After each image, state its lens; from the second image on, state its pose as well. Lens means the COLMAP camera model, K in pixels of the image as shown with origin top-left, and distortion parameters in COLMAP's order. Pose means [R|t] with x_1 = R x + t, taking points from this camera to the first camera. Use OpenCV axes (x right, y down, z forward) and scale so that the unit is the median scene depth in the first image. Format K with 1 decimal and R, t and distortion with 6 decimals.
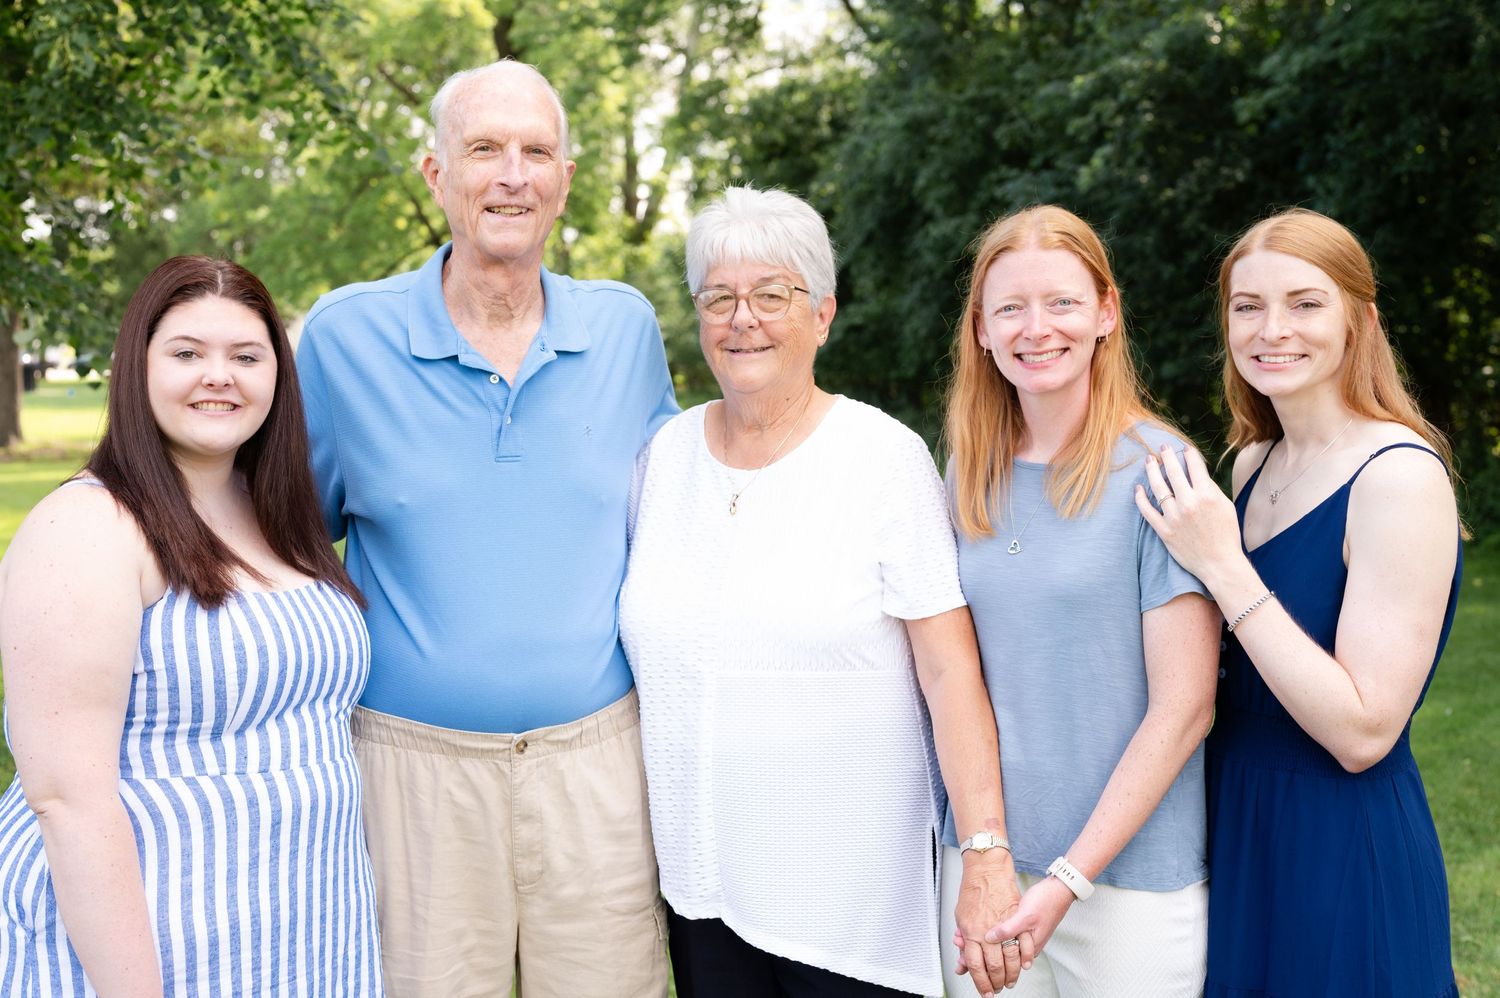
lens RADIAL K [[2192.4, 0, 750.0], [0, 2192.4, 499.0], [0, 0, 1]] dist [-0.016580, 0.199006]
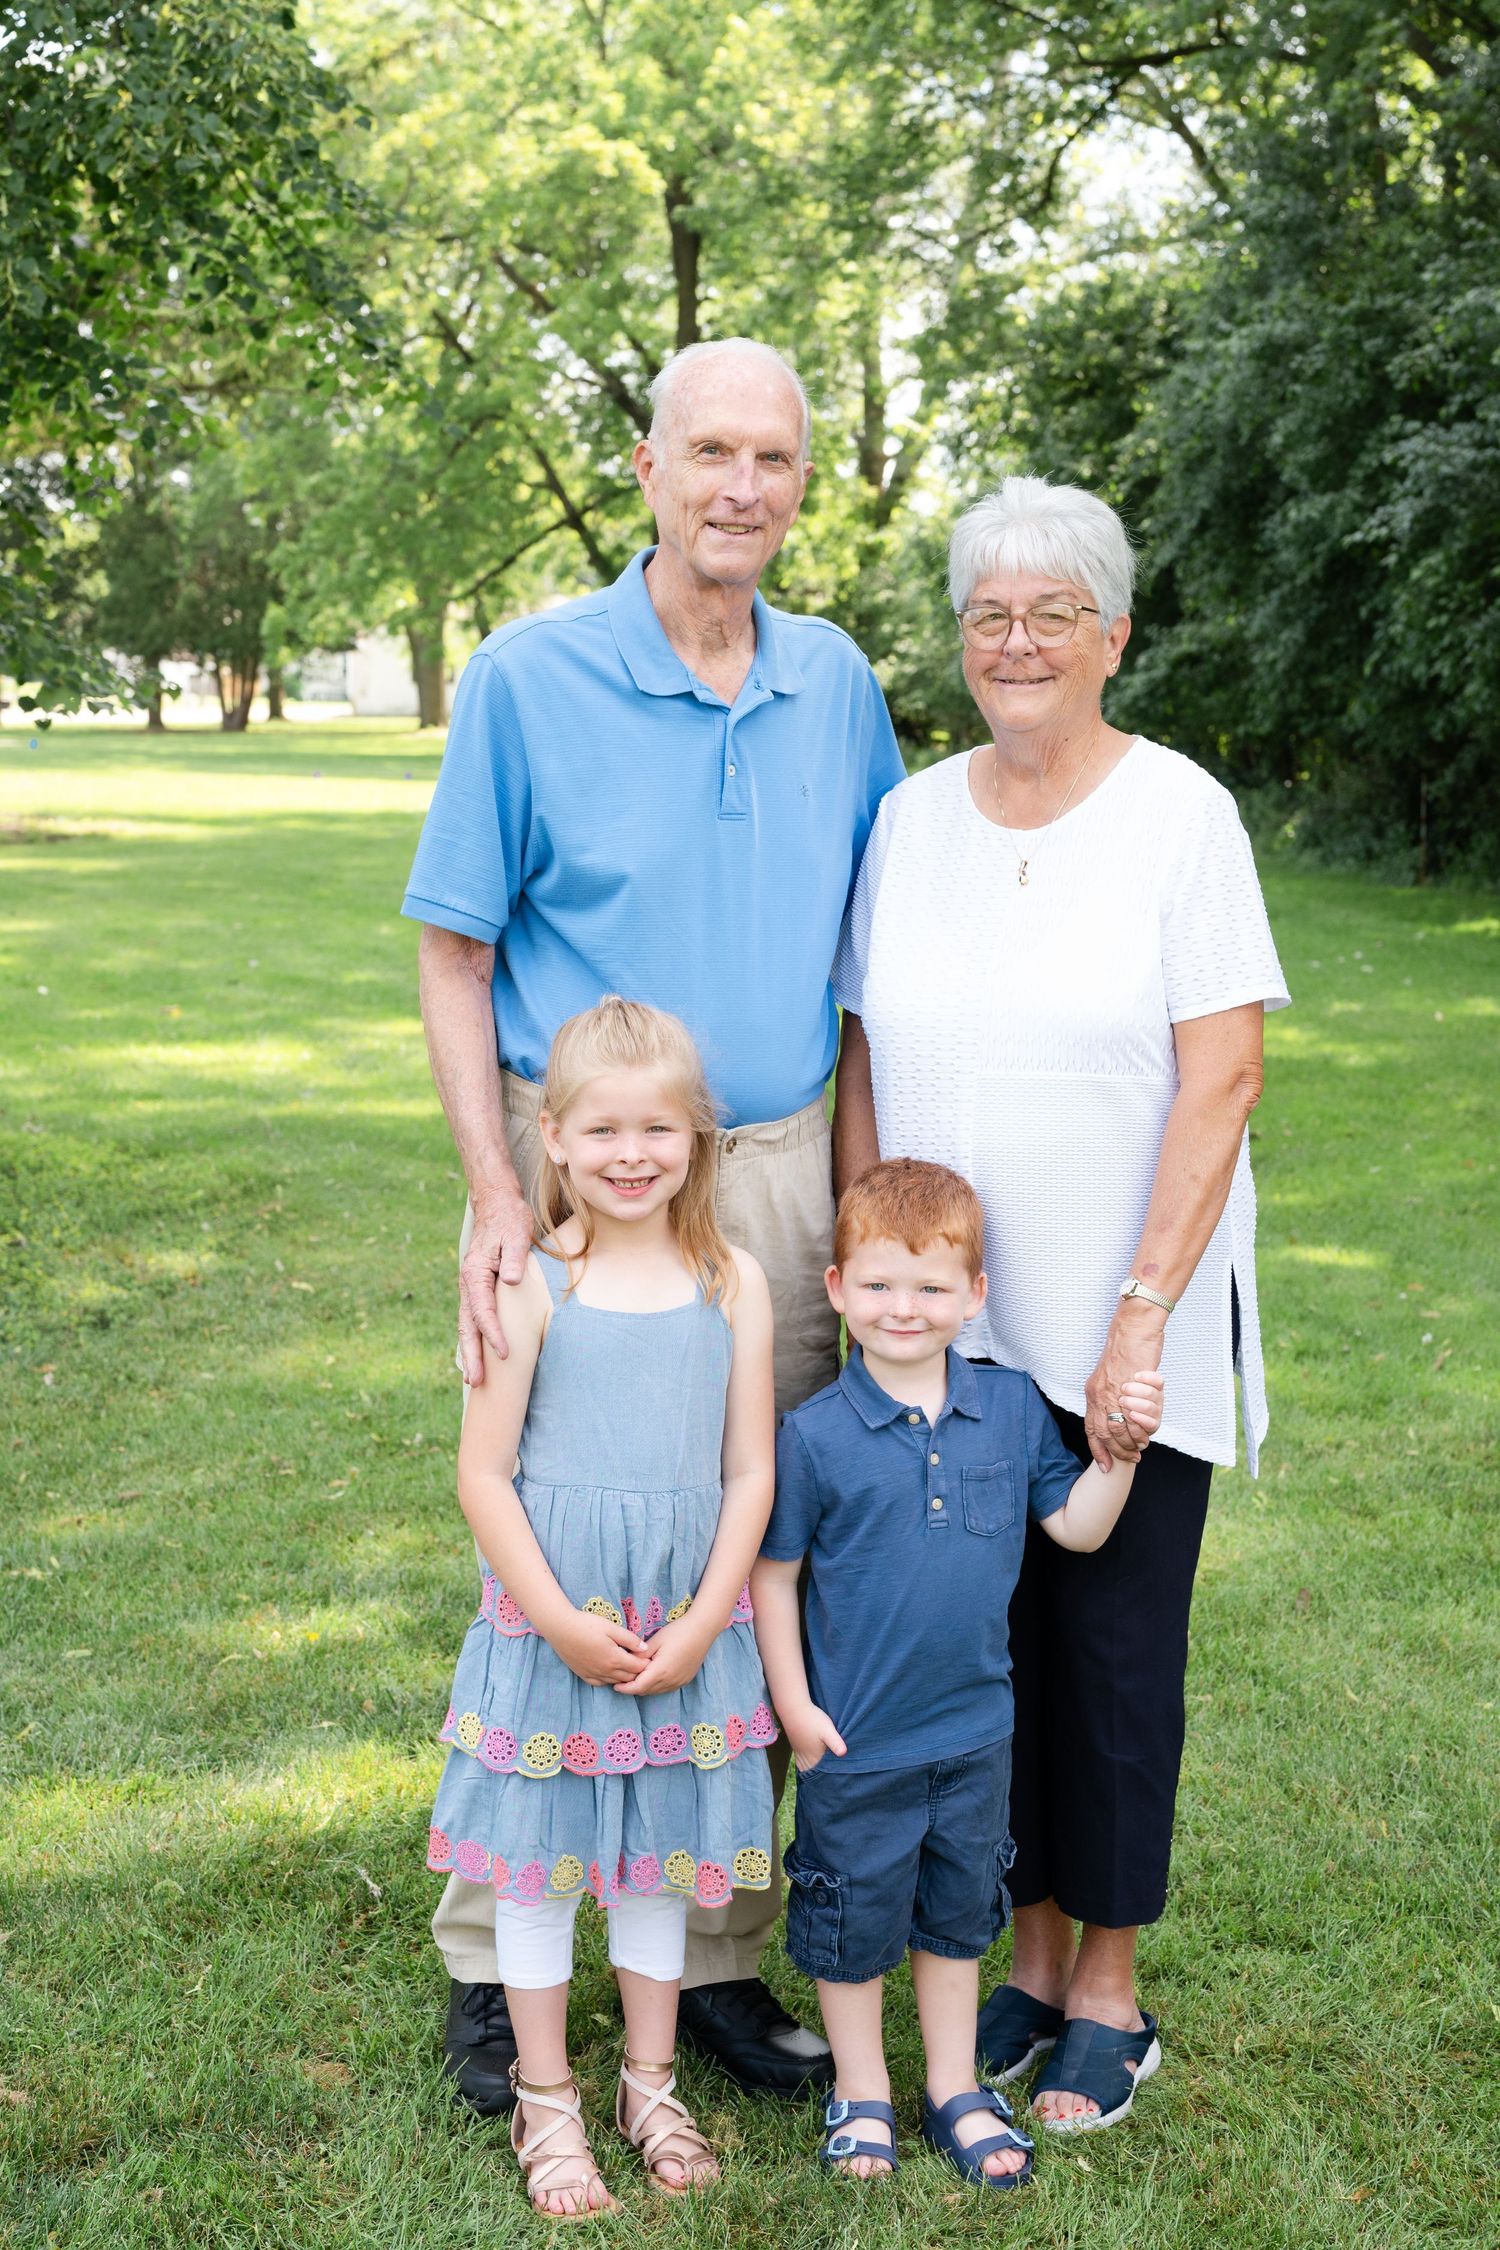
lens RADIAL K [[3360.1, 0, 724.9], [0, 3360.1, 1096.2], [0, 0, 1]] dist [0.013522, 0.015745]
pose [[0.994968, 0.023664, -0.097360, 0.015439], [-0.018542, 0.998413, 0.053182, 0.003284], [0.098464, -0.051109, 0.993827, -0.040282]]
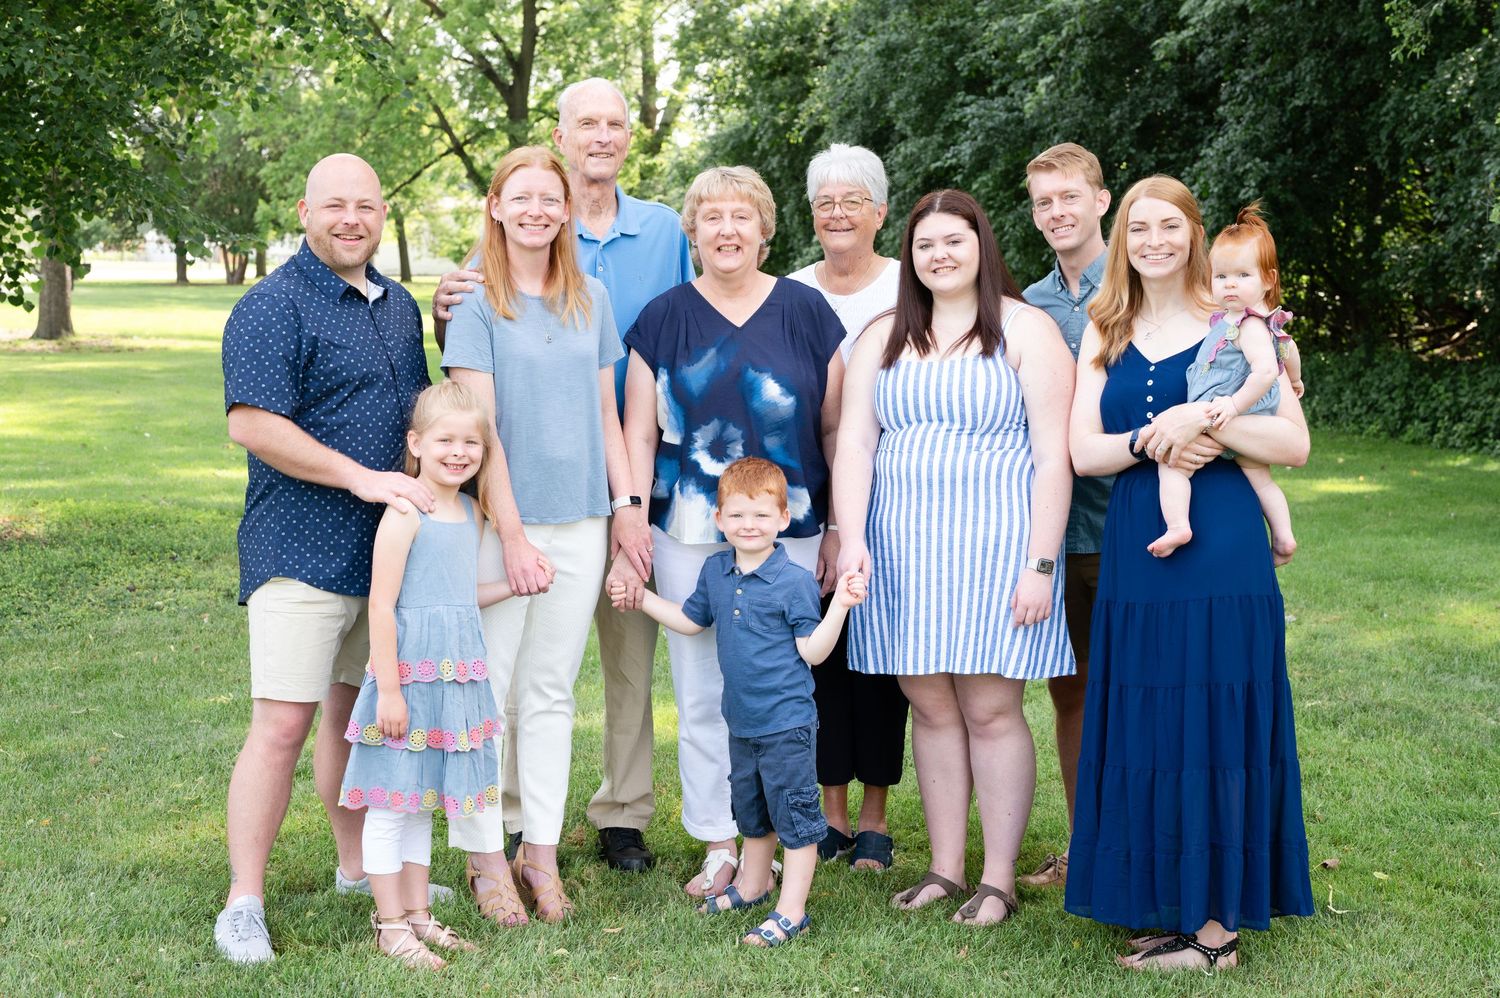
lens RADIAL K [[2185.0, 0, 750.0], [0, 2185.0, 499.0], [0, 0, 1]] dist [-0.003676, 0.035940]
pose [[0.999854, 0.014524, -0.009038, 0.018946], [-0.014145, 0.999072, 0.040675, 0.010341], [0.009620, -0.040541, 0.999132, -0.109076]]
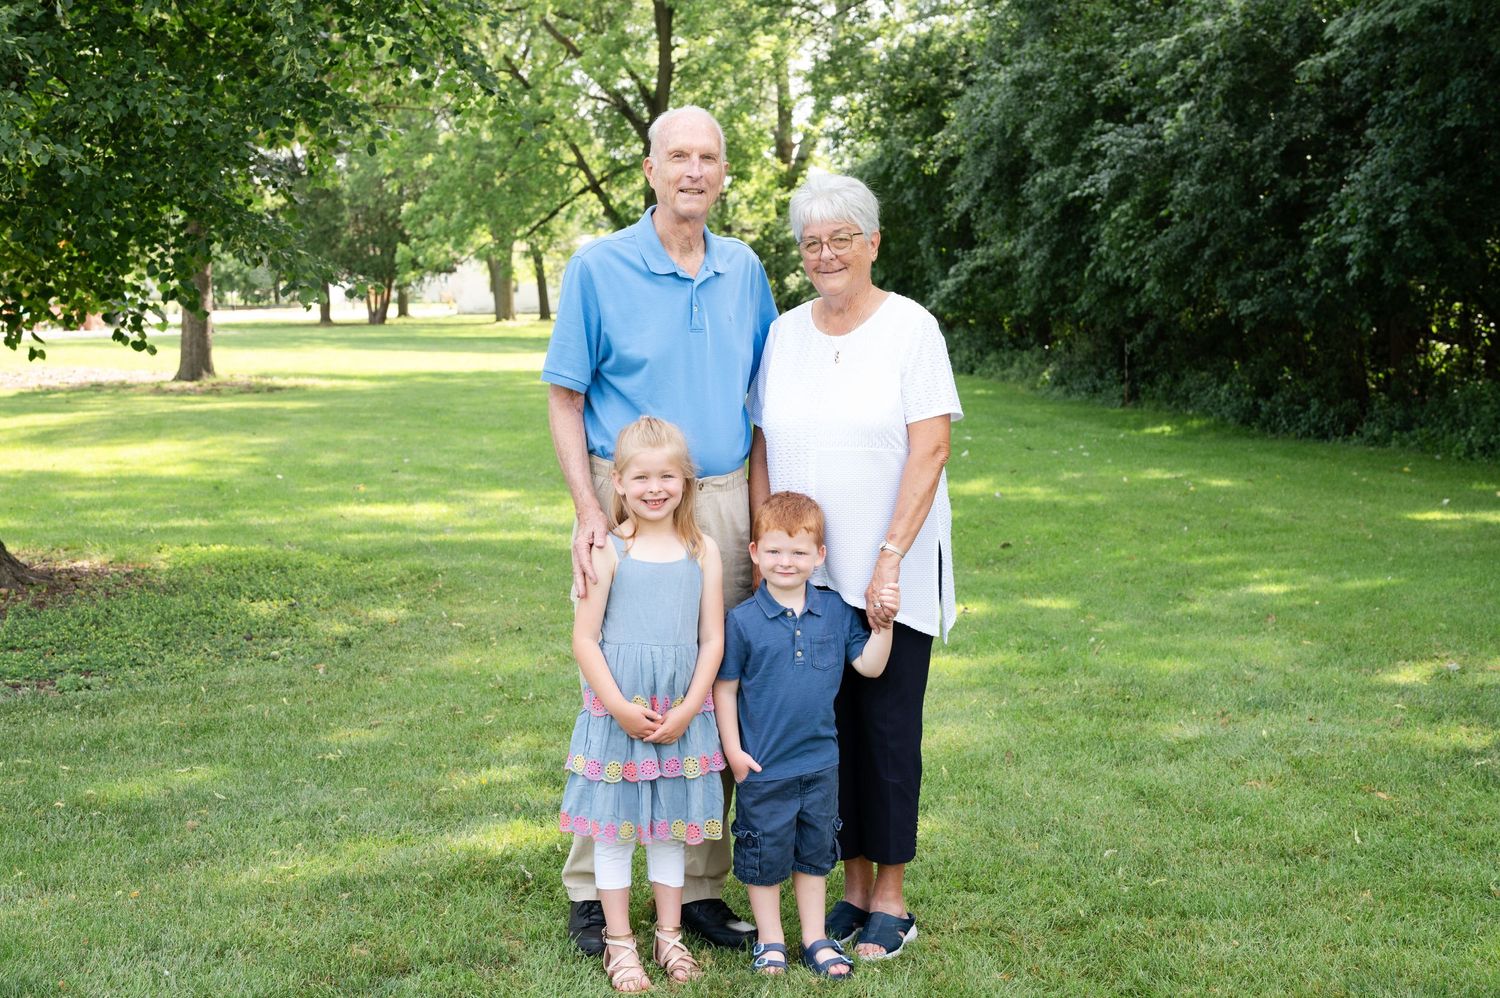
lens RADIAL K [[2185.0, 0, 750.0], [0, 2185.0, 499.0], [0, 0, 1]] dist [-0.003676, 0.035940]
pose [[0.997307, 0.007316, -0.072978, 0.020537], [-0.005443, 0.999651, 0.025841, 0.009121], [0.073142, -0.025374, 0.996999, -0.094484]]
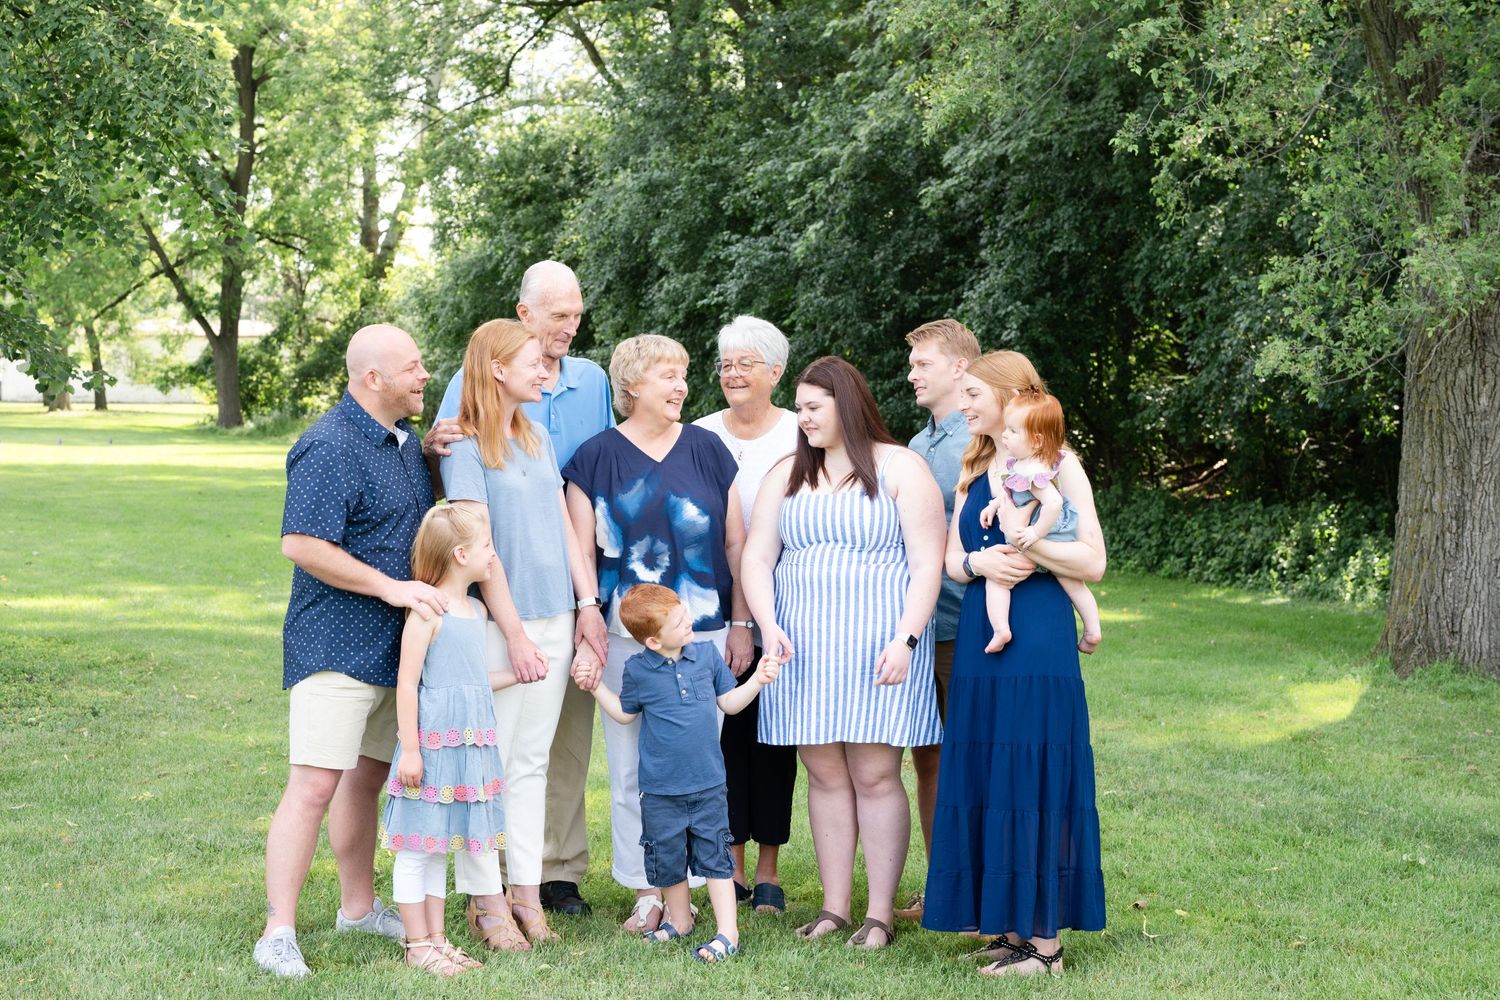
lens RADIAL K [[2333.2, 0, 696.8], [0, 2333.2, 498.7], [0, 0, 1]] dist [0.017923, -0.049487]
pose [[0.995701, 0.018788, 0.090698, -0.005693], [-0.016747, 0.999590, -0.023216, 0.012774], [-0.091097, 0.021598, 0.995608, -0.173195]]
